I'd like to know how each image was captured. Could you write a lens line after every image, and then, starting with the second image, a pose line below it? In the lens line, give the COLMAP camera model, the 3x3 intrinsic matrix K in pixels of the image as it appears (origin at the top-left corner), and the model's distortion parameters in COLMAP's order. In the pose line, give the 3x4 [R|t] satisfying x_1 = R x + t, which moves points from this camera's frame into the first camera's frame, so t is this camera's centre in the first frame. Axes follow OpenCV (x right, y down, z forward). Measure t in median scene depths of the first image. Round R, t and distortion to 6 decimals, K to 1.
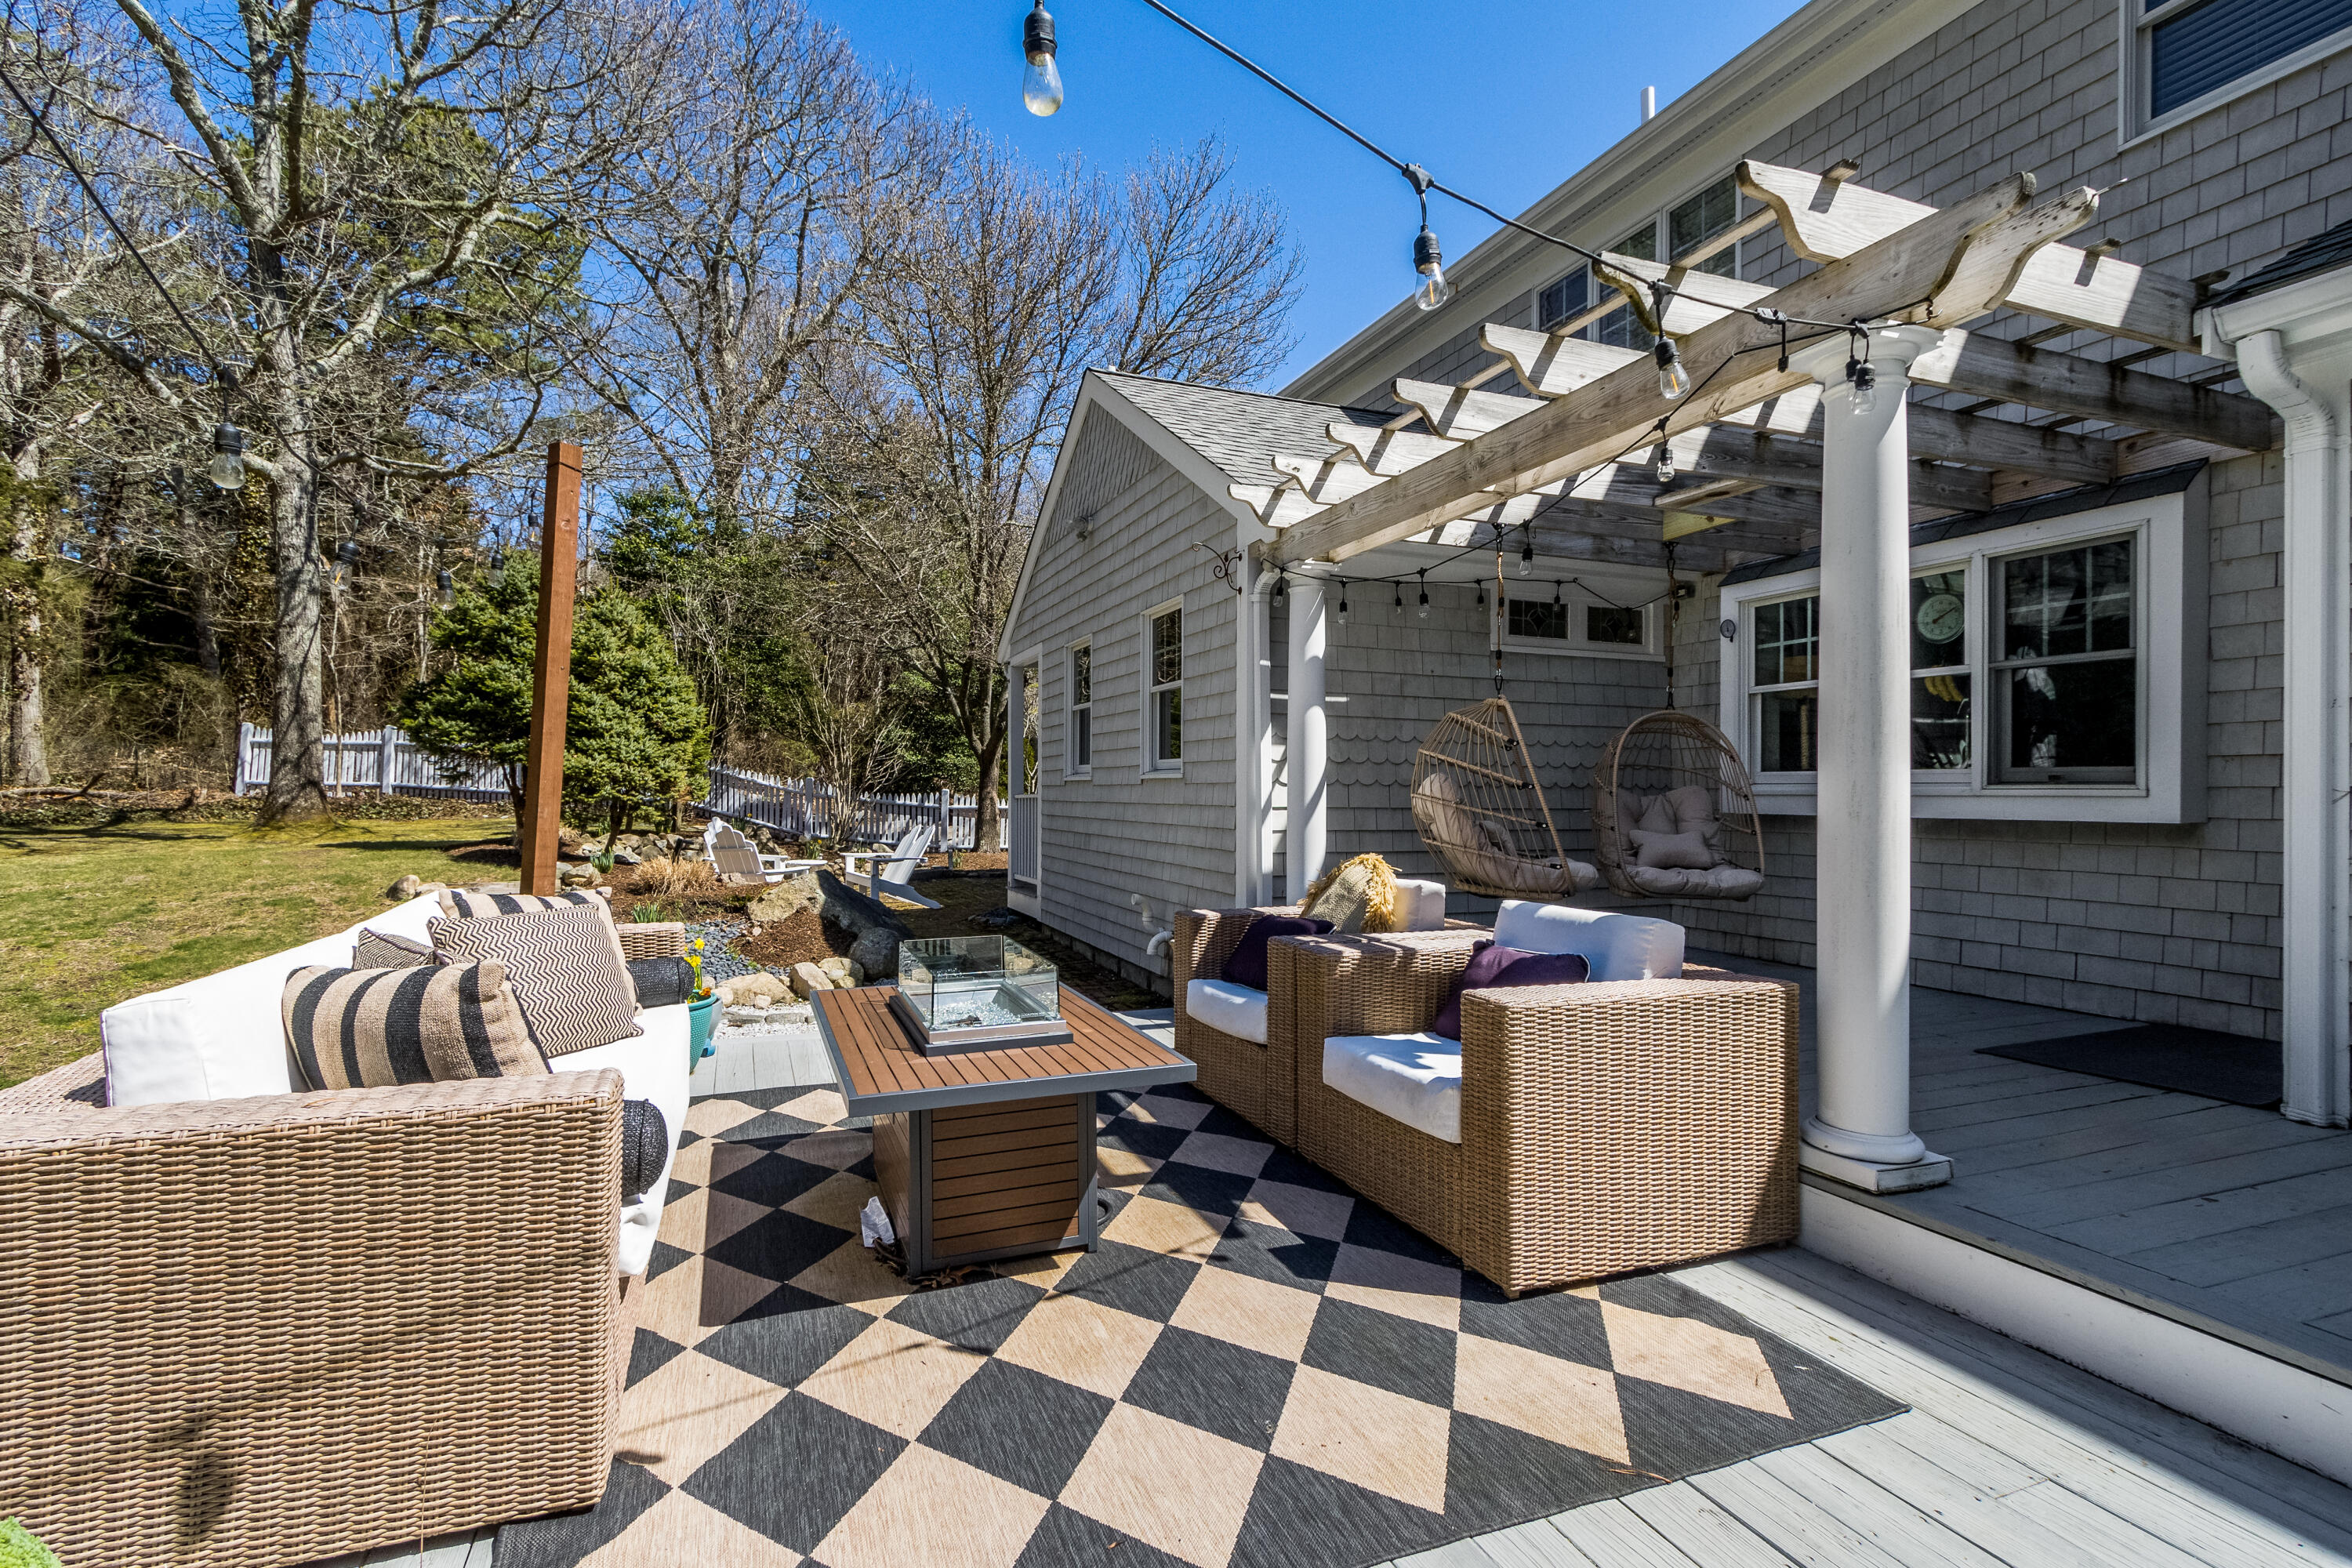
lens RADIAL K [[1093.4, 0, 1176.0], [0, 1093.4, 784.0], [0, 0, 1]] dist [-0.000055, -0.000035]
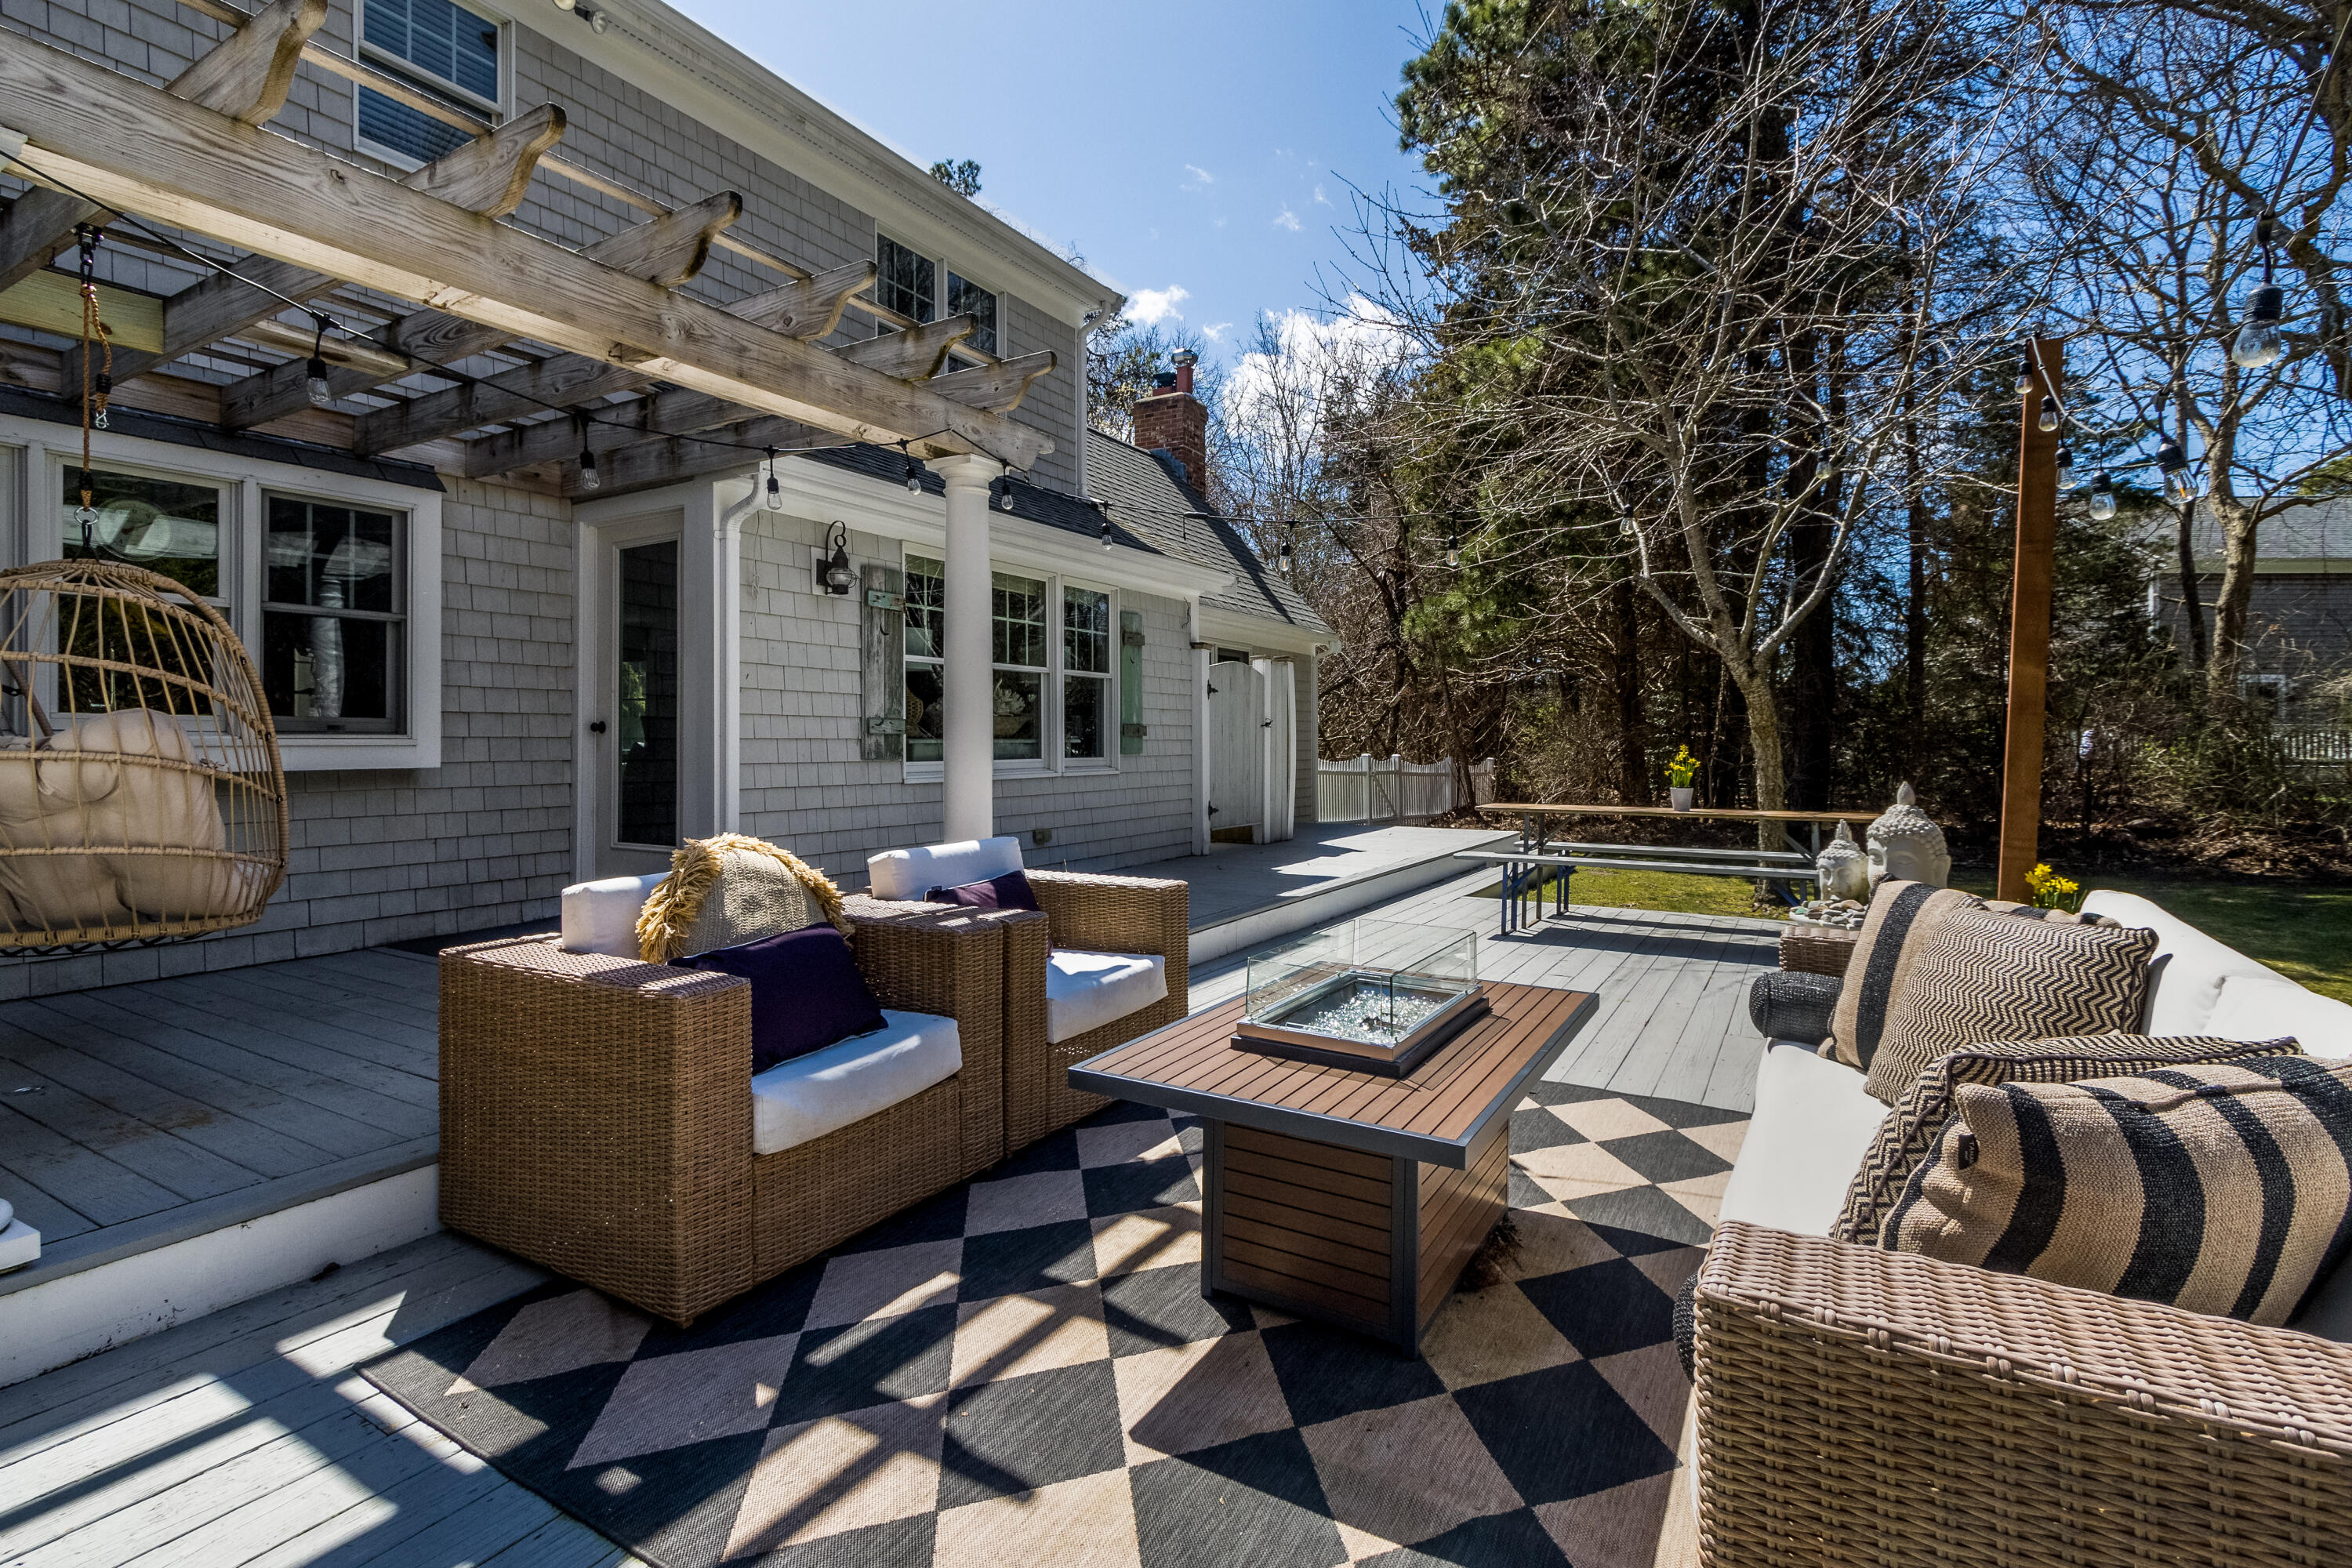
lens RADIAL K [[1142.5, 0, 1086.1], [0, 1142.5, 738.6], [0, 0, 1]] dist [-0.001427, -0.000140]
pose [[-0.578188, -0.004733, 0.815890, -0.391192], [-0.009942, 0.999950, -0.001244, -0.000888], [-0.815843, -0.008831, -0.578206, 0.853984]]
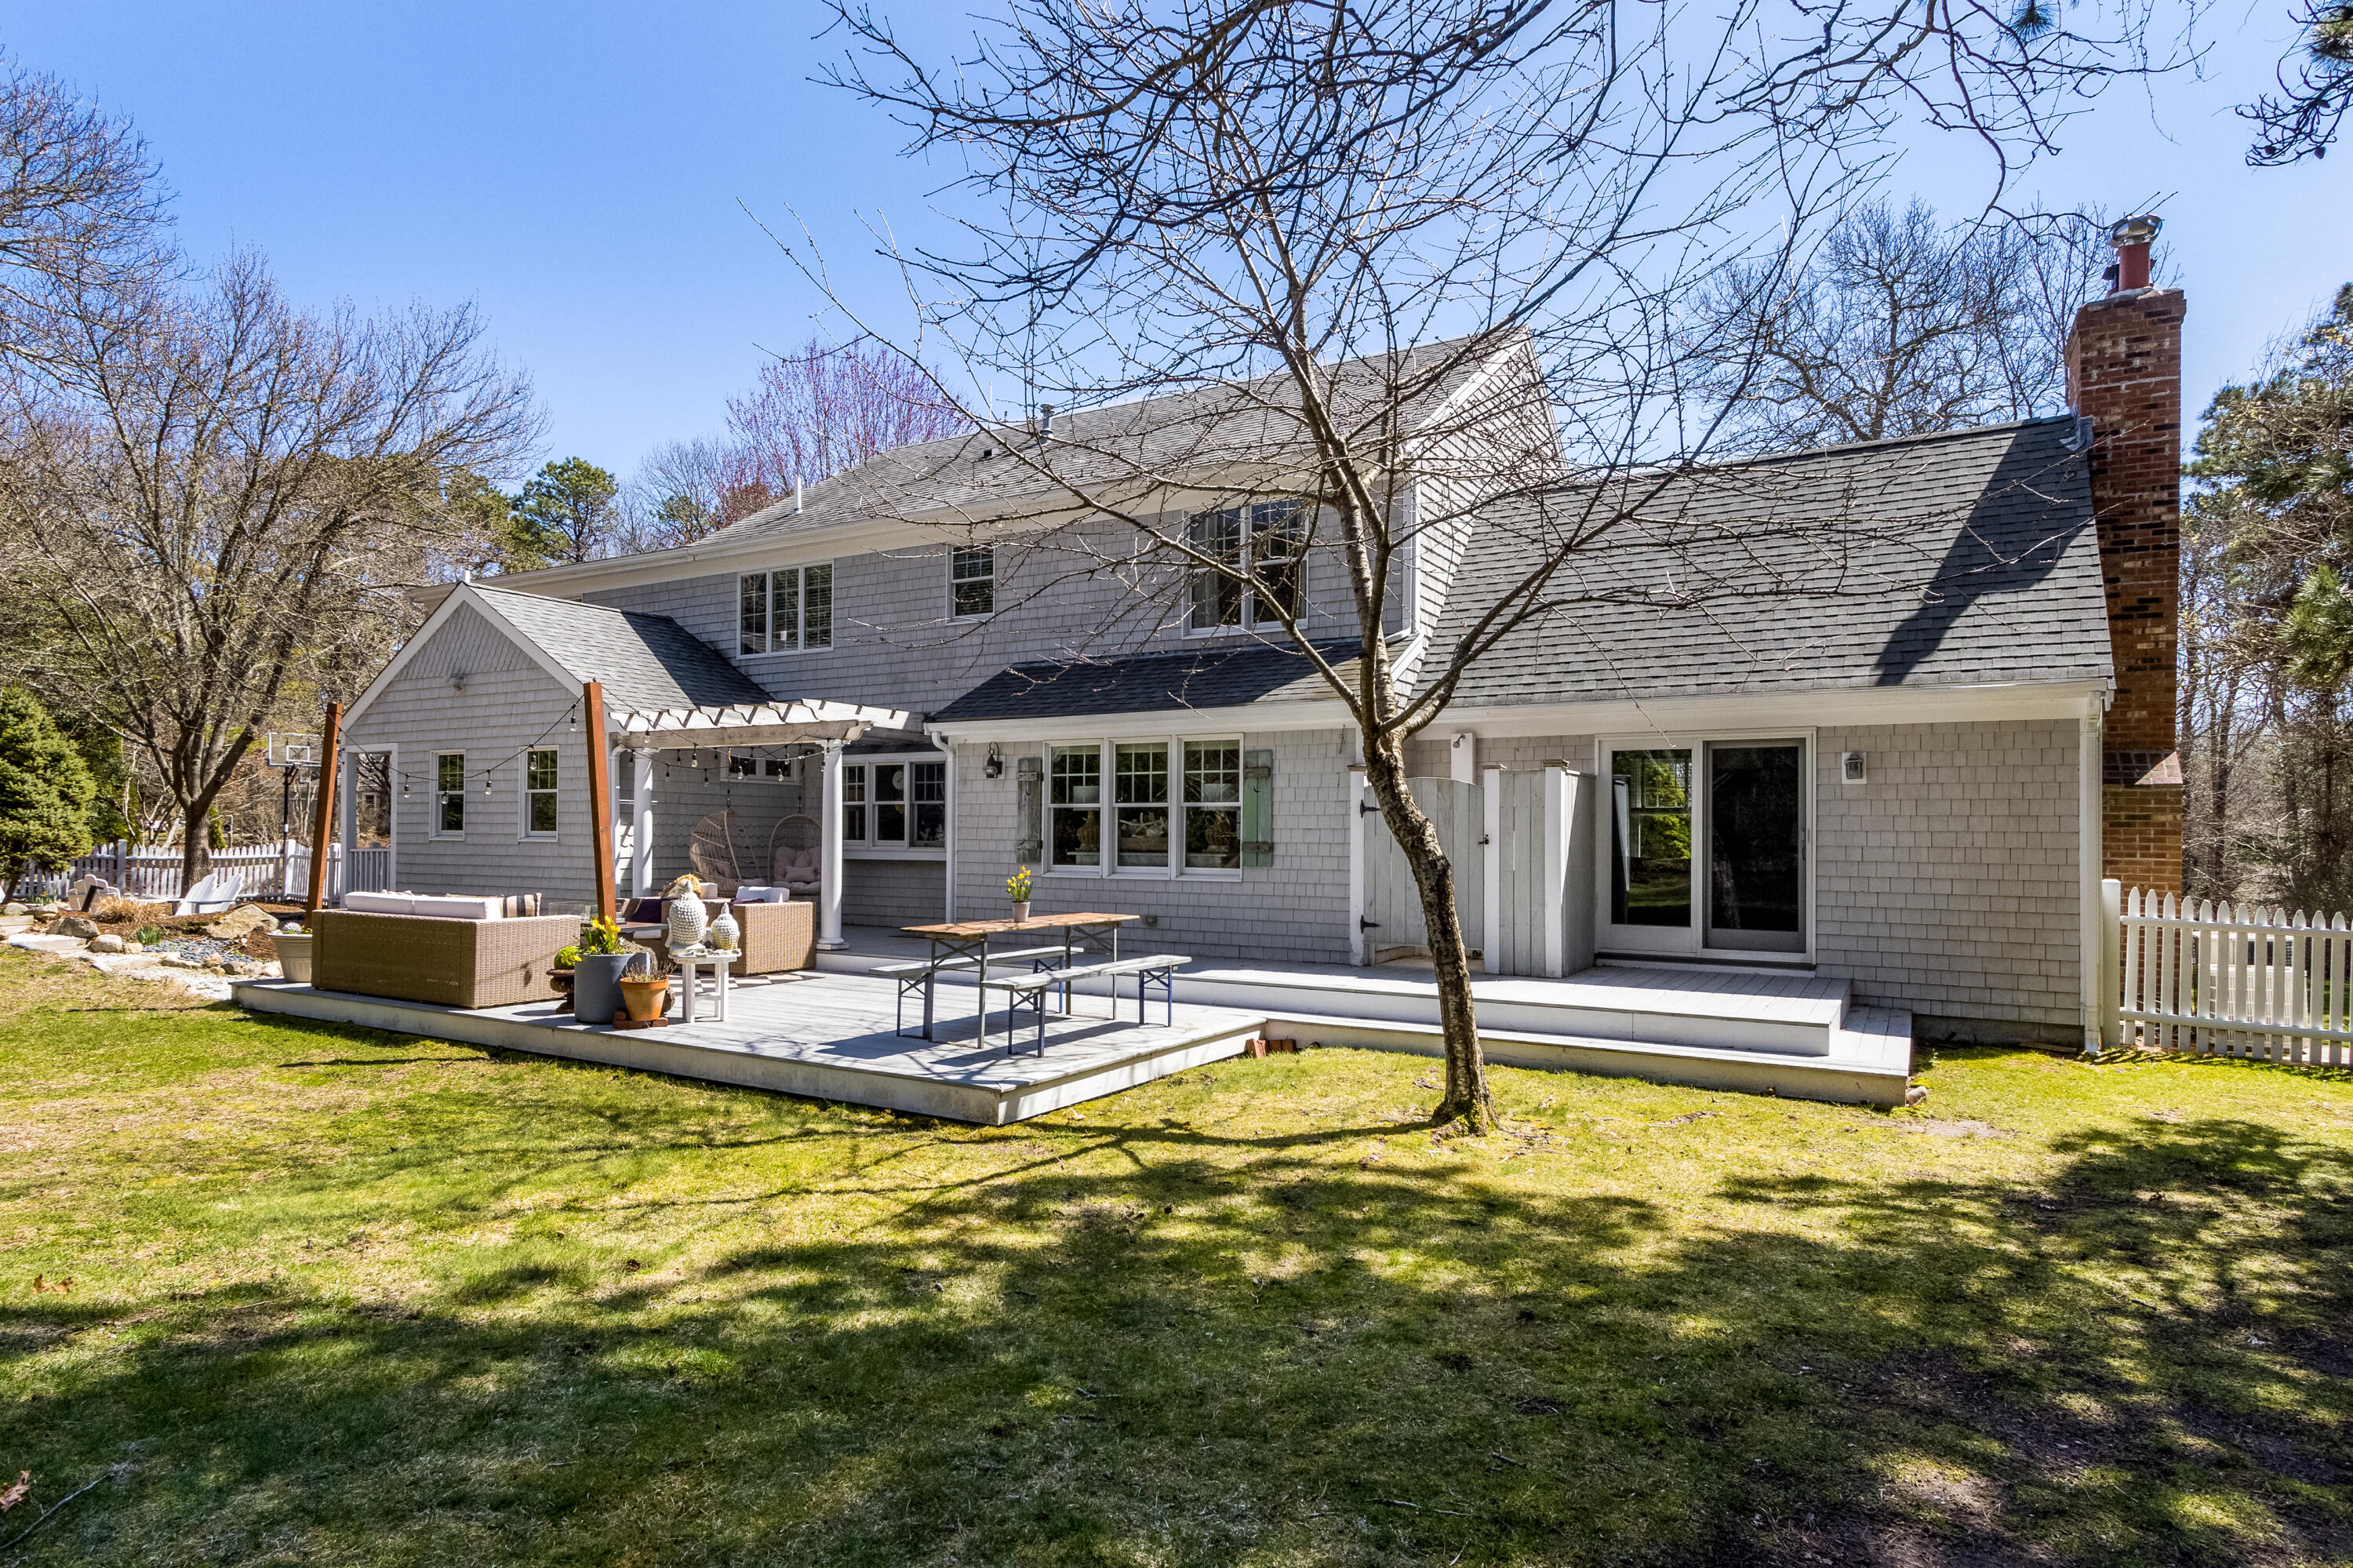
lens RADIAL K [[1344.1, 0, 1103.7], [0, 1344.1, 831.5], [0, 0, 1]] dist [0.002839, 0.000929]
pose [[0.822802, 0.001368, 0.568327, -0.632117], [-0.005677, 0.999967, 0.005813, -0.050678], [-0.568300, -0.008010, 0.822782, -1.696396]]
